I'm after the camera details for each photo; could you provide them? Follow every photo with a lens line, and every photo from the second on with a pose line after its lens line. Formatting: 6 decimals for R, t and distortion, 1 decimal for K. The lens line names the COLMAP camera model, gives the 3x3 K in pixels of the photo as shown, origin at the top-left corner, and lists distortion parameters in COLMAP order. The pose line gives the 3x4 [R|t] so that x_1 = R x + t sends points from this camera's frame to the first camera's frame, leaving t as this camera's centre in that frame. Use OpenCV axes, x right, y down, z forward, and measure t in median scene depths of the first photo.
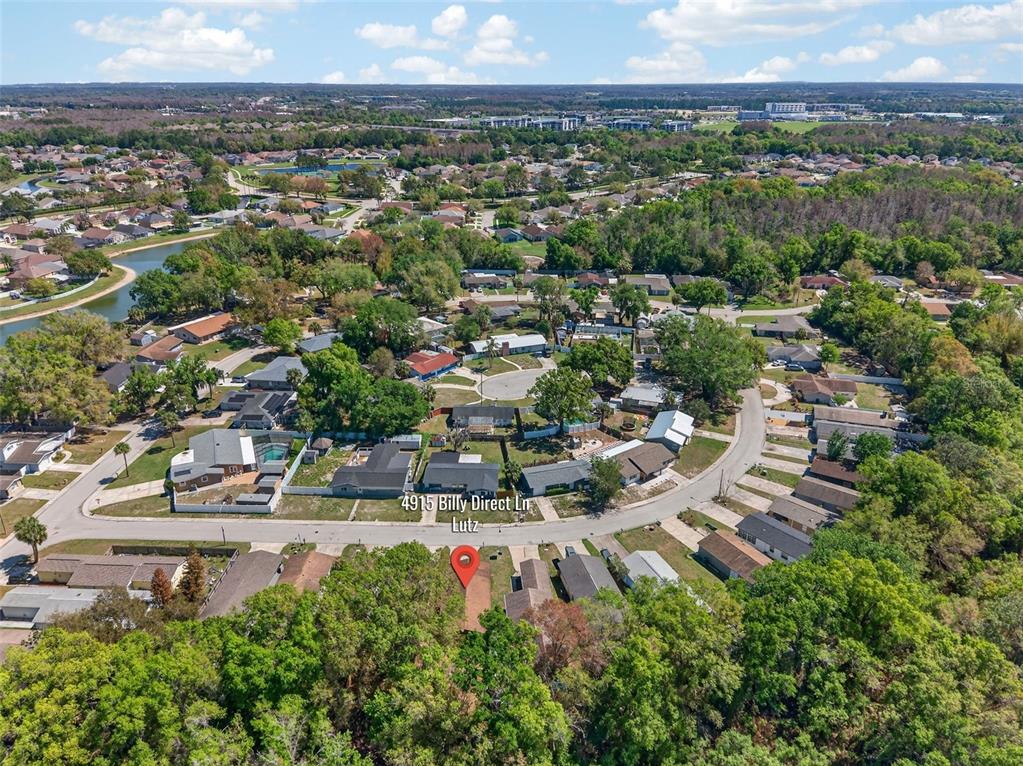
lens RADIAL K [[692.5, 0, 514.4], [0, 692.5, 381.8], [0, 0, 1]] dist [0.094971, -0.103723]
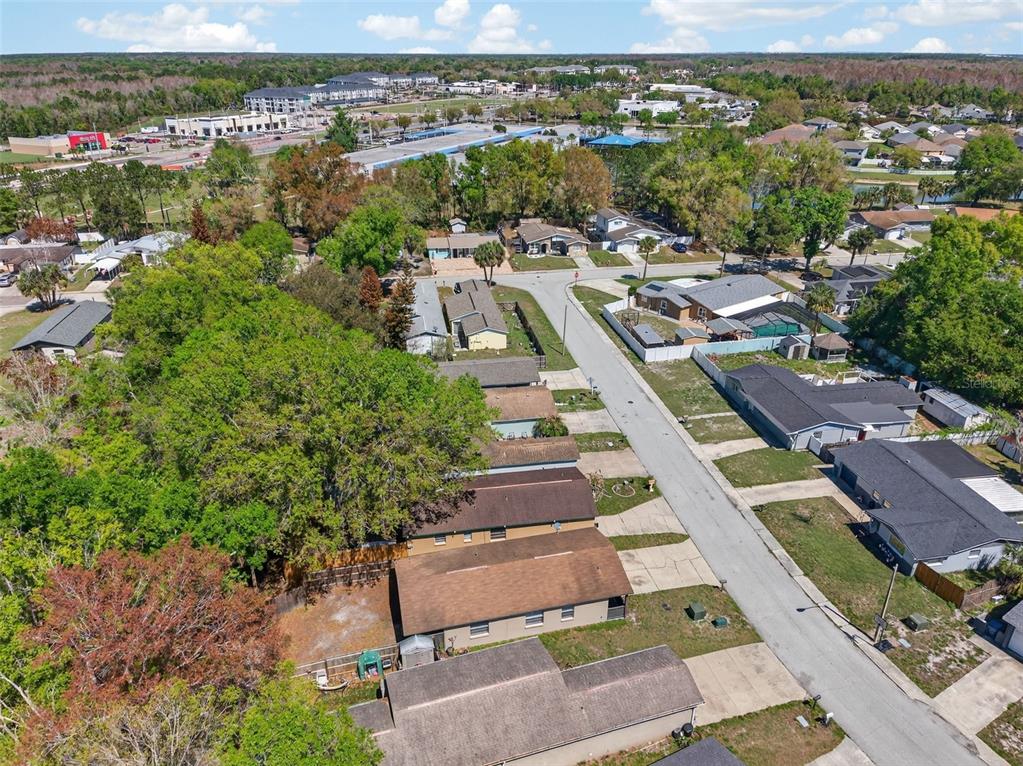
lens RADIAL K [[692.5, 0, 514.4], [0, 692.5, 381.8], [0, 0, 1]] dist [0.094971, -0.103723]
pose [[0.205633, 0.411174, -0.888060, 0.235977], [-0.396235, 0.864726, 0.308620, 0.045880], [0.894825, 0.288418, 0.340738, 0.665705]]
